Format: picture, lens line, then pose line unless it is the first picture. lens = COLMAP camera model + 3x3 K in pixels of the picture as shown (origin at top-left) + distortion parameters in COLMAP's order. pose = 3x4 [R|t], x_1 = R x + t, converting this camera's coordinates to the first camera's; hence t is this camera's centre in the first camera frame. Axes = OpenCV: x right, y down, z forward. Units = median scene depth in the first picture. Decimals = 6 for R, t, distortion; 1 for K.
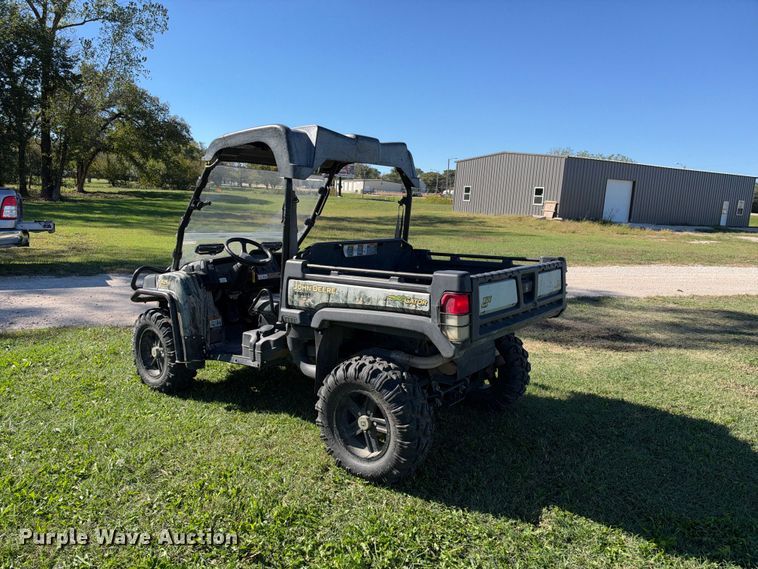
lens RADIAL K [[555.3, 0, 379.0], [0, 555.3, 284.5], [0, 0, 1]] dist [0.070851, -0.100801]
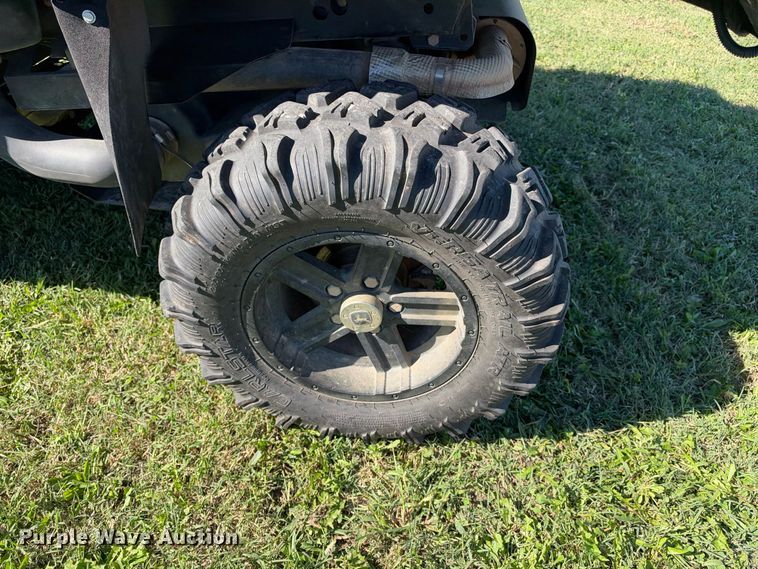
lens RADIAL K [[514.8, 0, 378.6], [0, 514.8, 270.4], [0, 0, 1]] dist [0.059079, -0.149887]
pose [[0.848327, -0.350293, 0.397034, -0.116875], [0.089556, 0.833993, 0.544459, 0.064557], [-0.521843, -0.426322, 0.738870, 0.734240]]
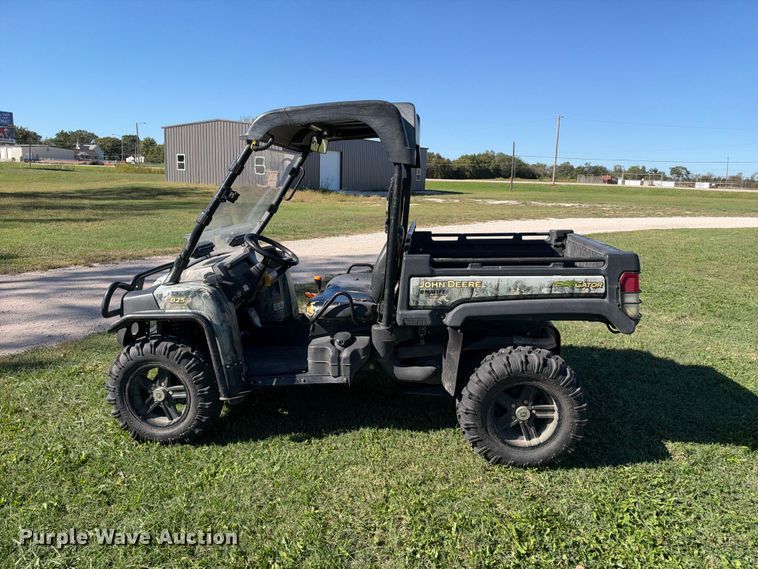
lens RADIAL K [[555.3, 0, 379.0], [0, 555.3, 284.5], [0, 0, 1]] dist [0.070851, -0.100801]
pose [[0.843082, -0.120251, 0.524168, -0.681944], [0.090654, 0.992510, 0.081886, -0.076550], [-0.530089, -0.021518, 0.847669, 0.279796]]
